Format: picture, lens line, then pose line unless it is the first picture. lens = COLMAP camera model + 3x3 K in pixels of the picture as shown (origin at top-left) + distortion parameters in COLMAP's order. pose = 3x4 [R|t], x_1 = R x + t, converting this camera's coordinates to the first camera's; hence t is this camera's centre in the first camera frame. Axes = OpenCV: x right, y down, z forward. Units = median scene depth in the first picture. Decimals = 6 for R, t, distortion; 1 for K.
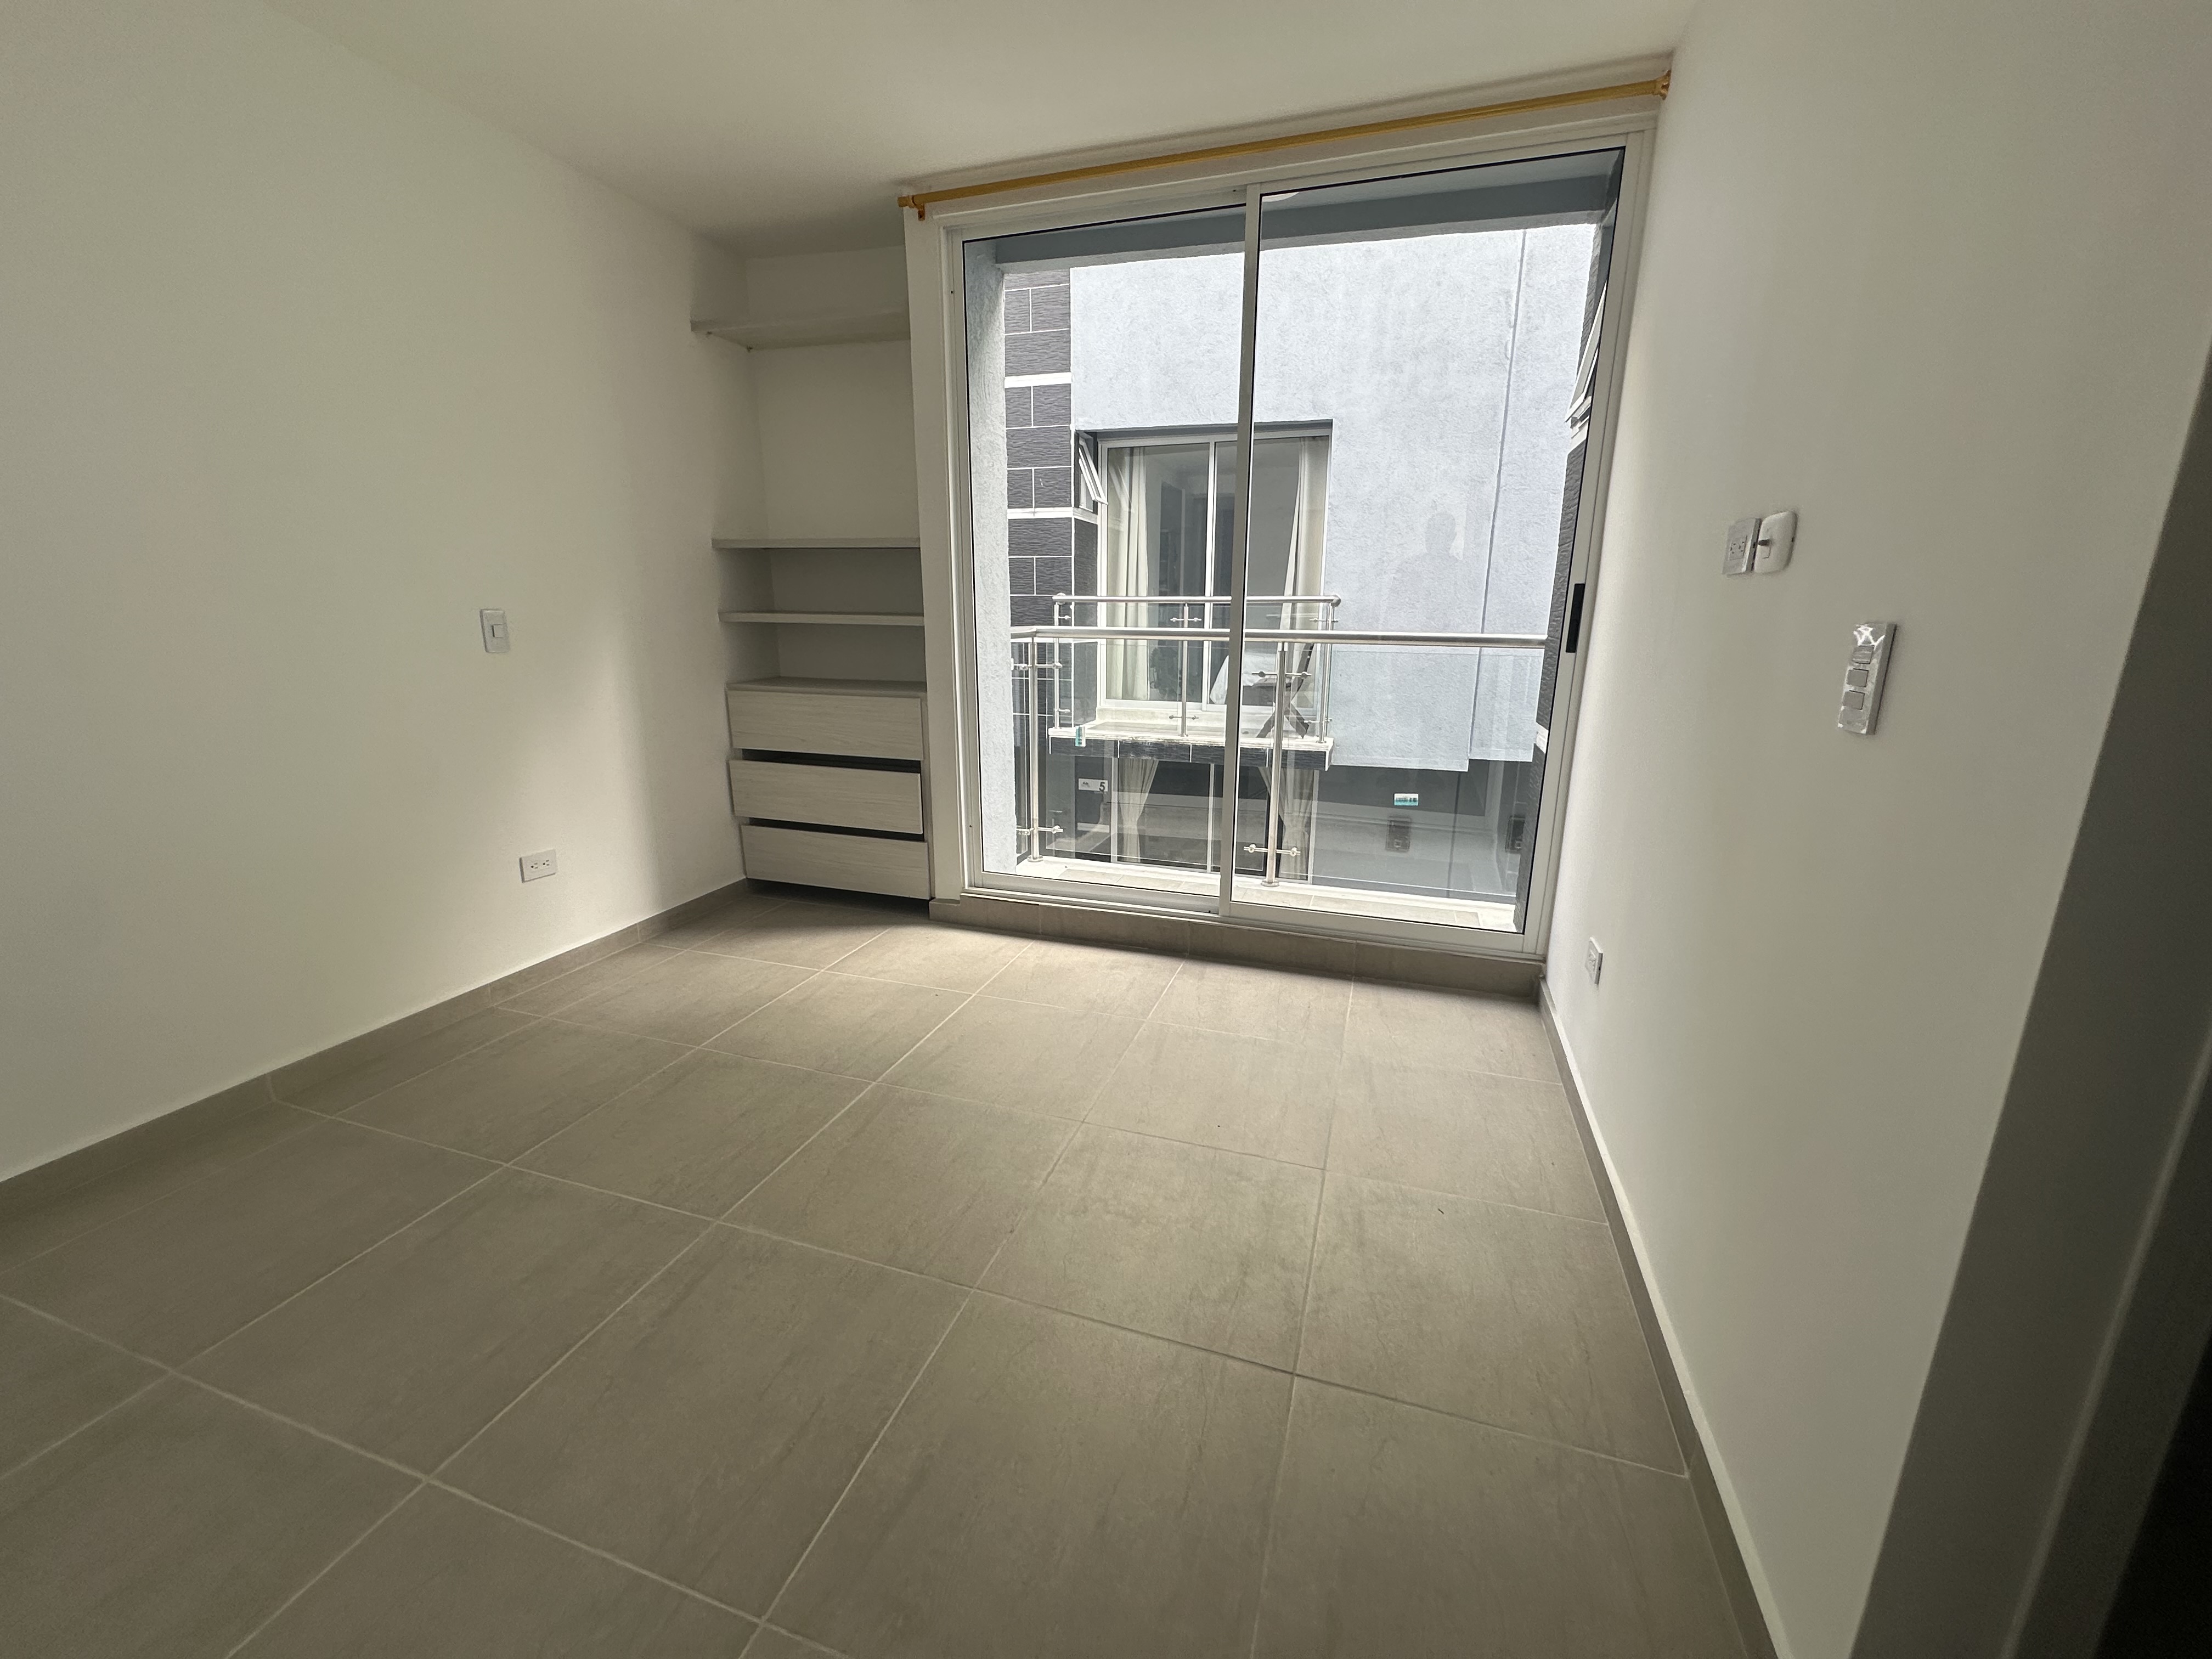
lens RADIAL K [[880.6, 0, 1106.5], [0, 880.6, 826.7], [0, 0, 1]] dist [-0.002885, 0.000585]
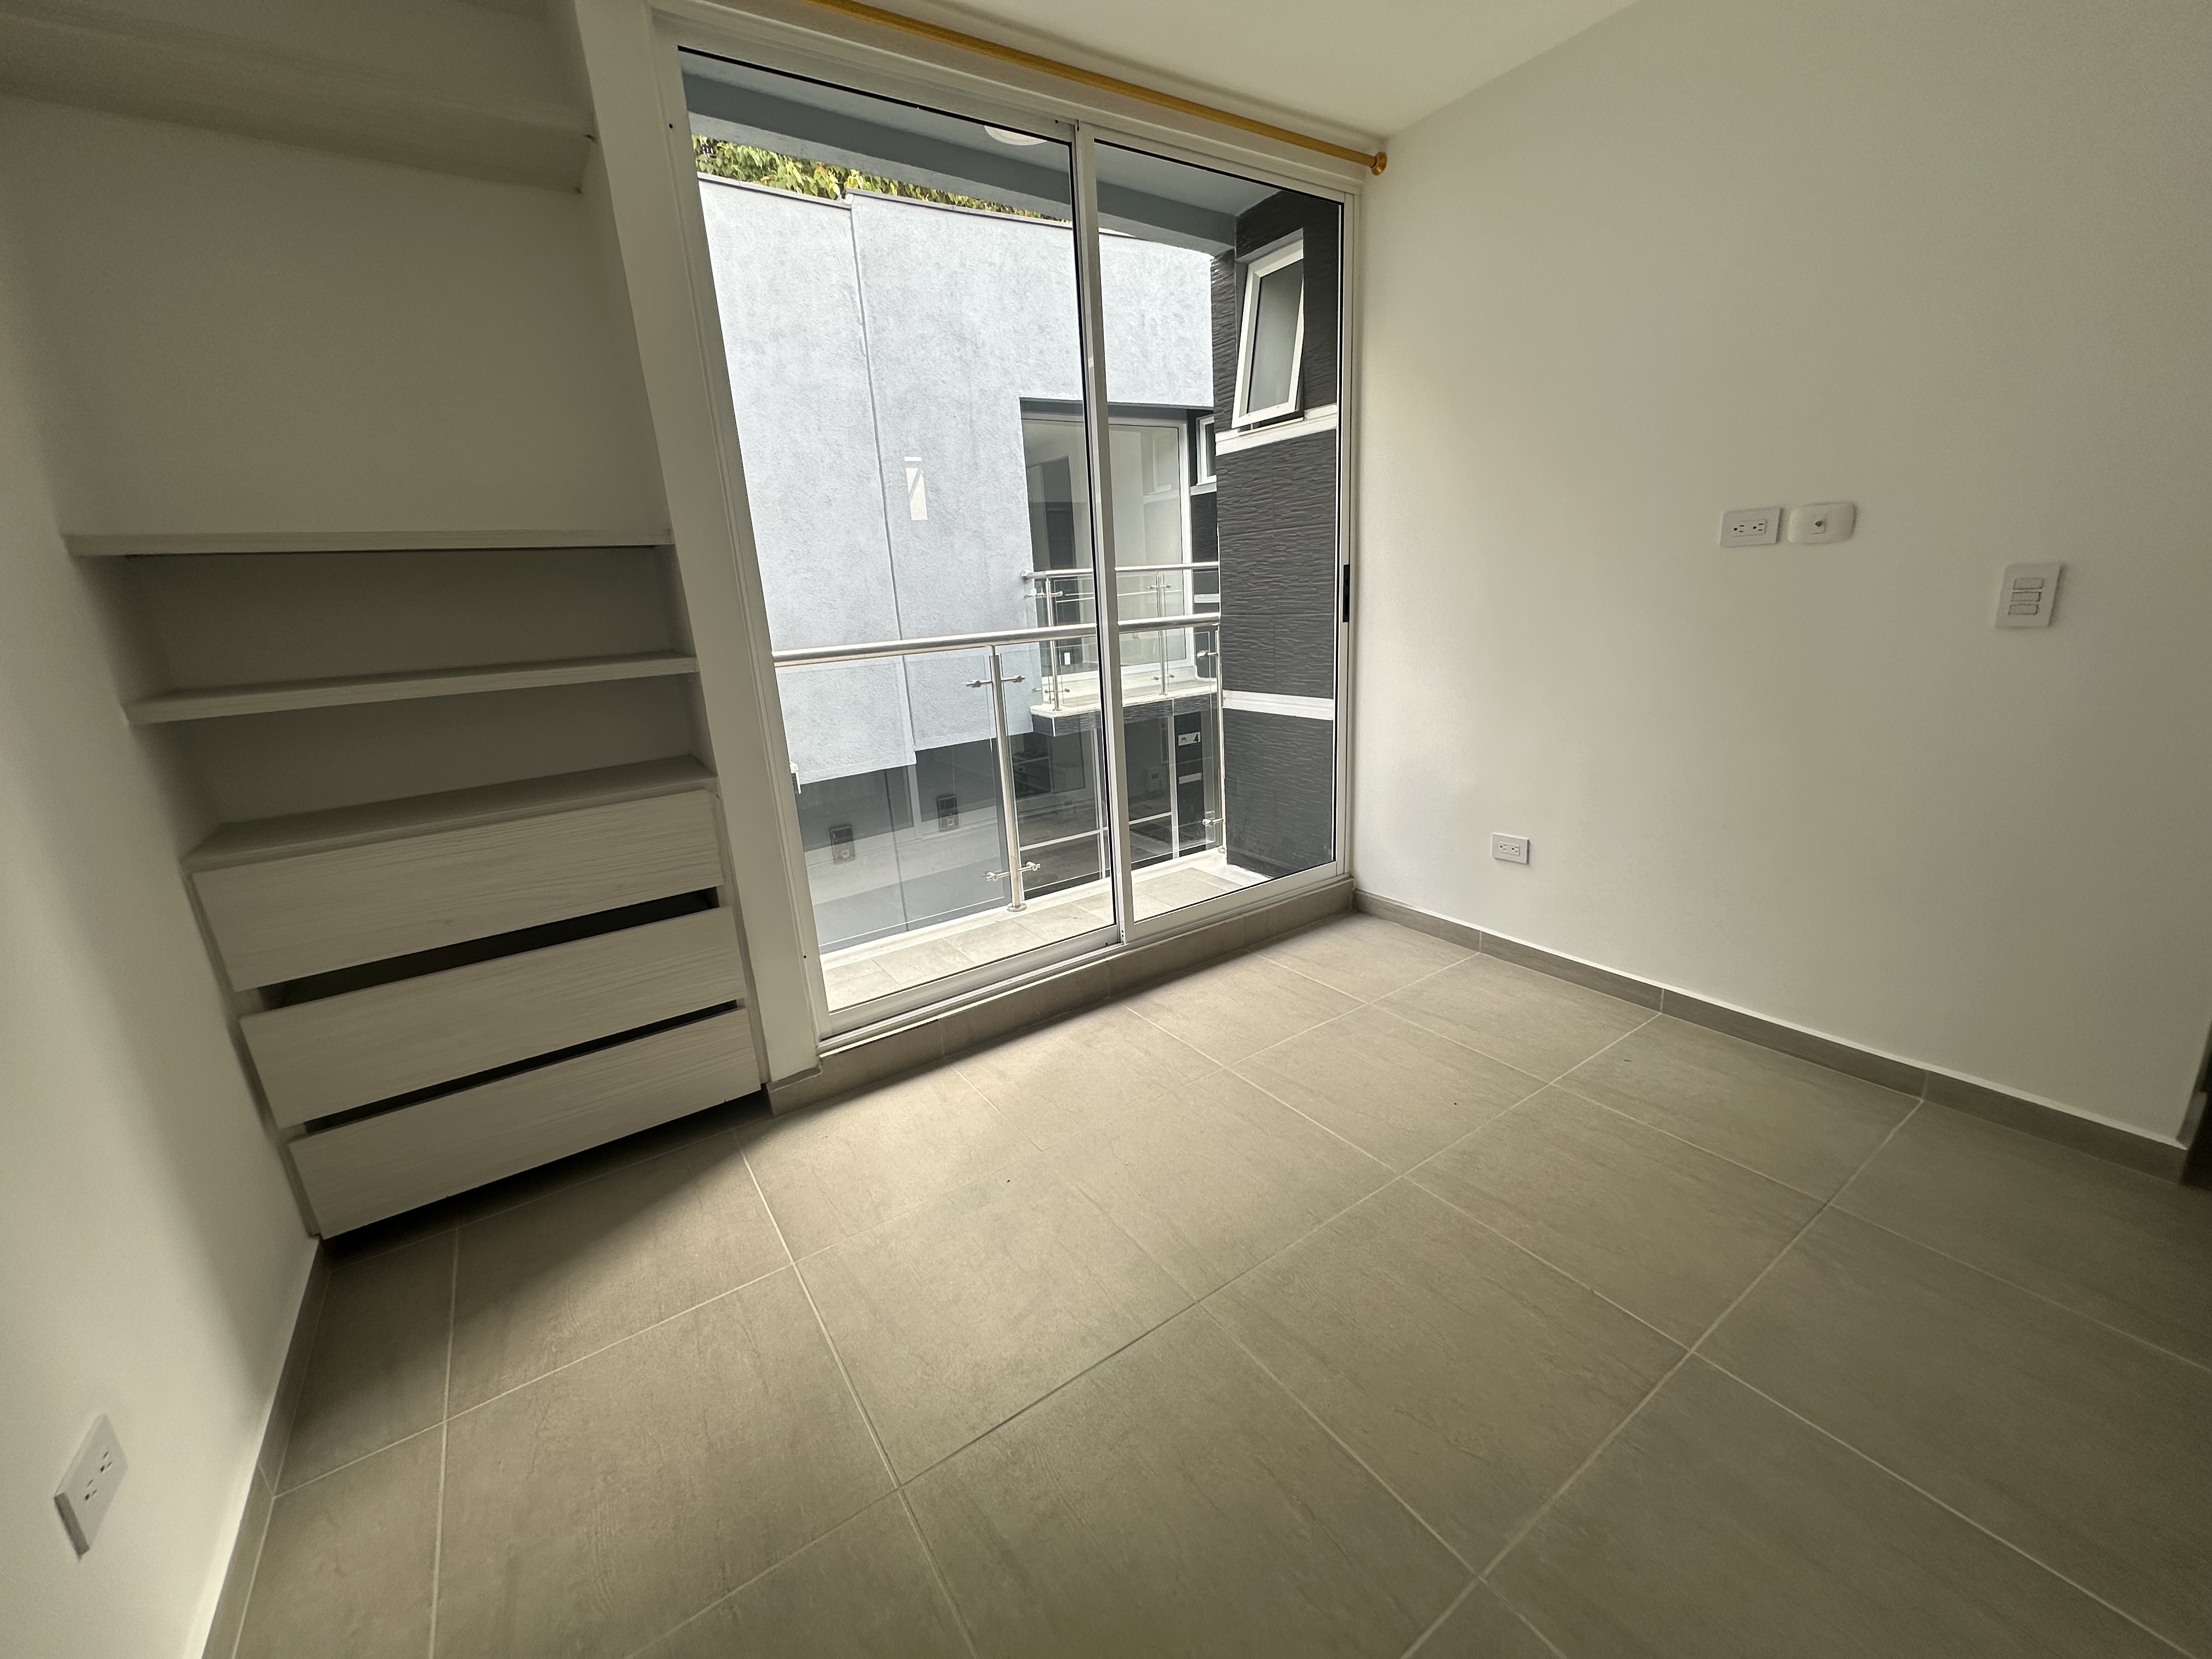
lens RADIAL K [[880.6, 0, 1106.5], [0, 880.6, 826.7], [0, 0, 1]] dist [-0.002885, 0.000585]
pose [[0.609150, -0.254090, 0.751249, -0.487515], [0.254529, 0.959809, 0.118245, -0.115442], [-0.751100, 0.119186, 0.649341, 0.369084]]
